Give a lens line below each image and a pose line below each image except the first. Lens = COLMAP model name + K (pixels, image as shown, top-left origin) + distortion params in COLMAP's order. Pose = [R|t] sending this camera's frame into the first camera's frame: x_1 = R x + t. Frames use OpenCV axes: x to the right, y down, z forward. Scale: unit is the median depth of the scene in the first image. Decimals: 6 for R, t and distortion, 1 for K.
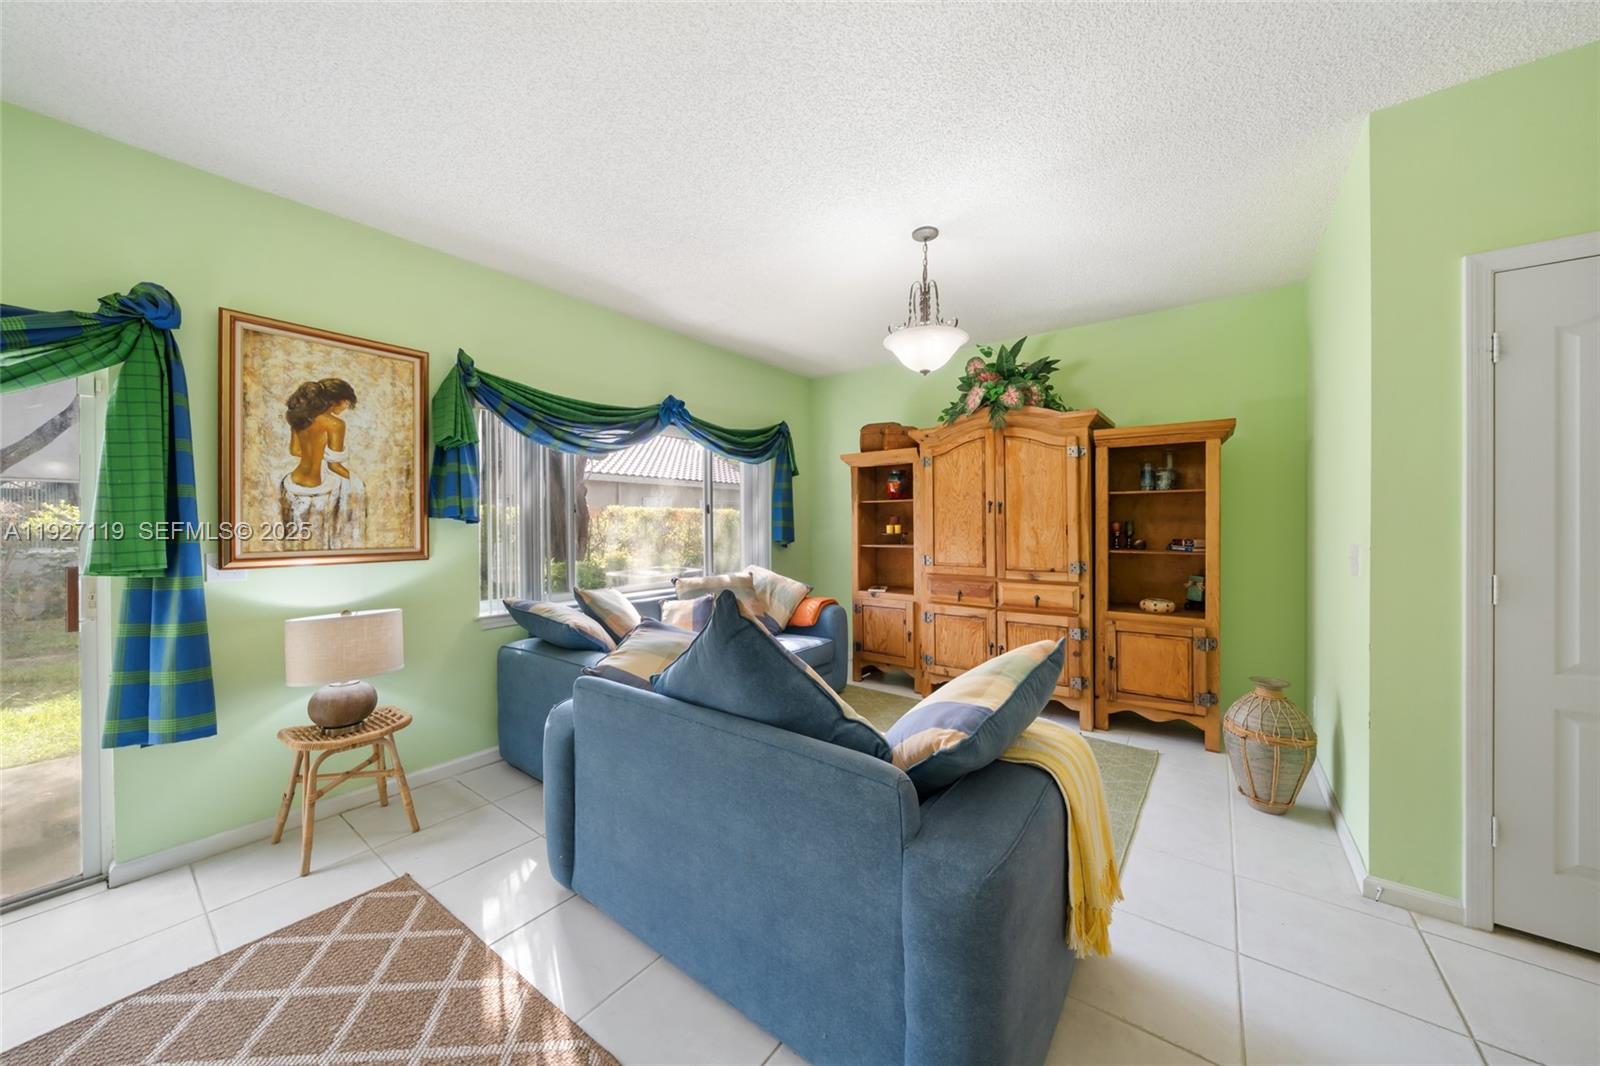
lens RADIAL K [[548.8, 0, 794.7], [0, 548.8, 522.0], [0, 0, 1]] dist [-0.003498, -0.000276]
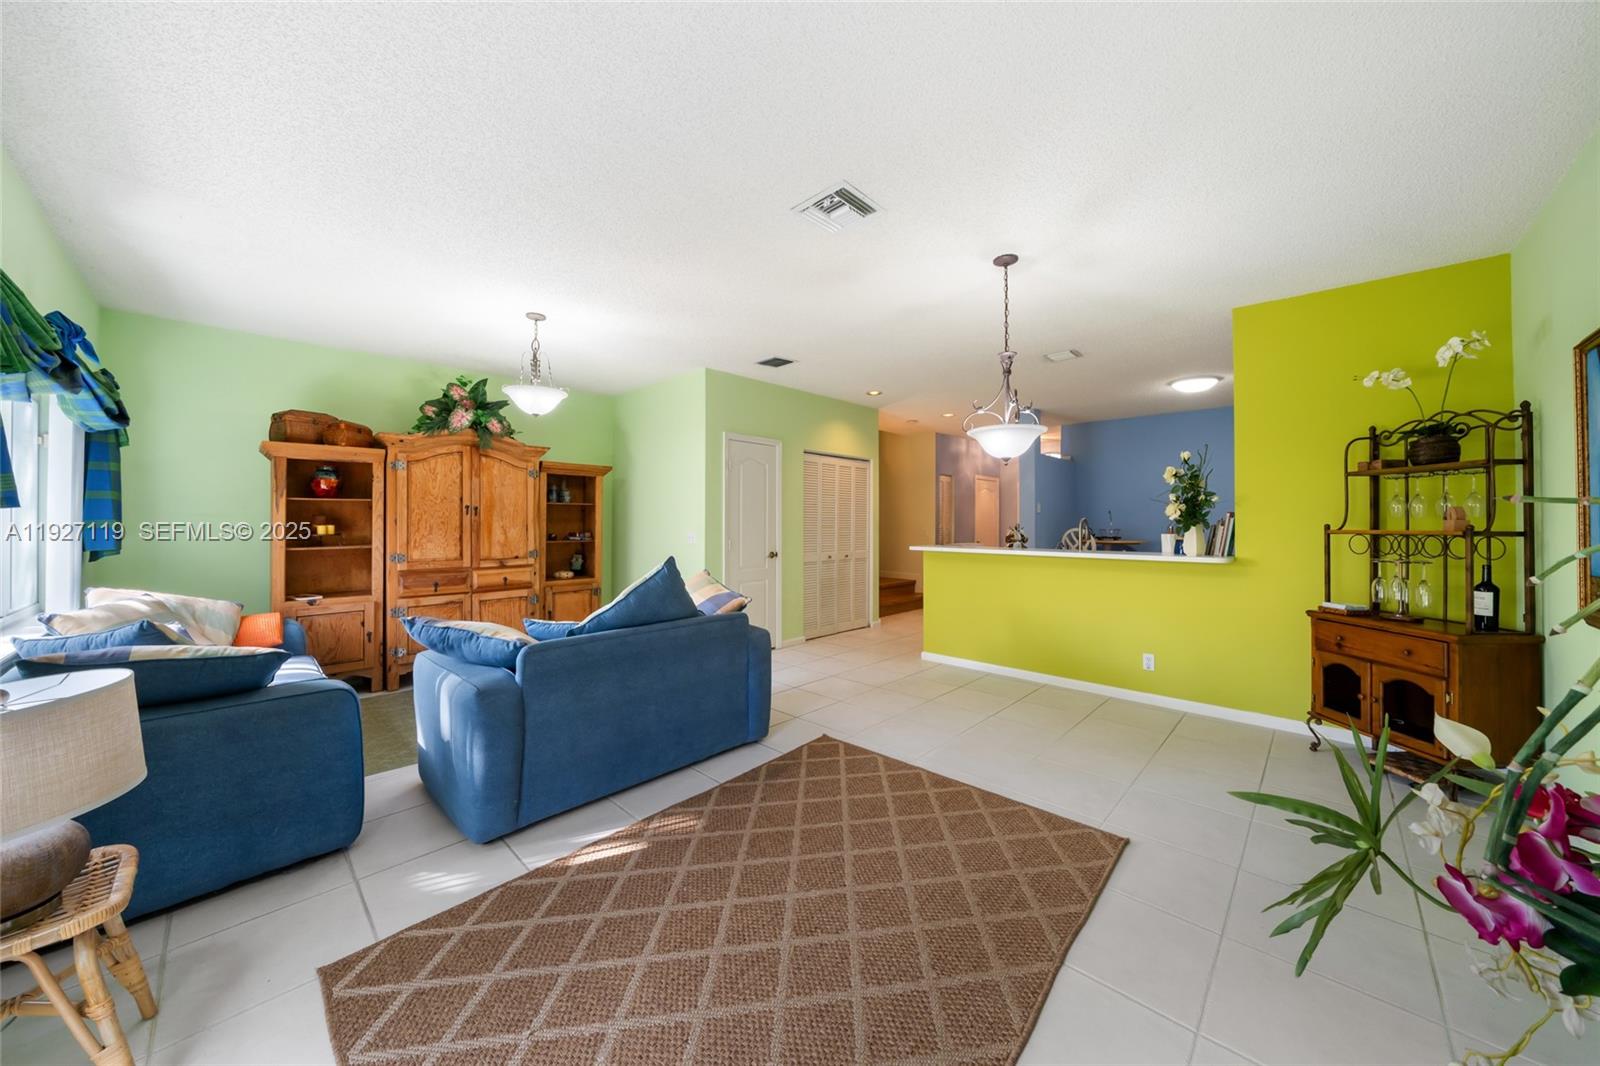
lens RADIAL K [[548.8, 0, 800.9], [0, 548.8, 520.9], [0, 0, 1]] dist [-0.003498, -0.000276]
pose [[0.109729, 0.005525, 0.993946, -0.869054], [-0.000291, 0.999985, -0.005526, 0.004152], [-0.993962, 0.000317, 0.109729, 0.142140]]
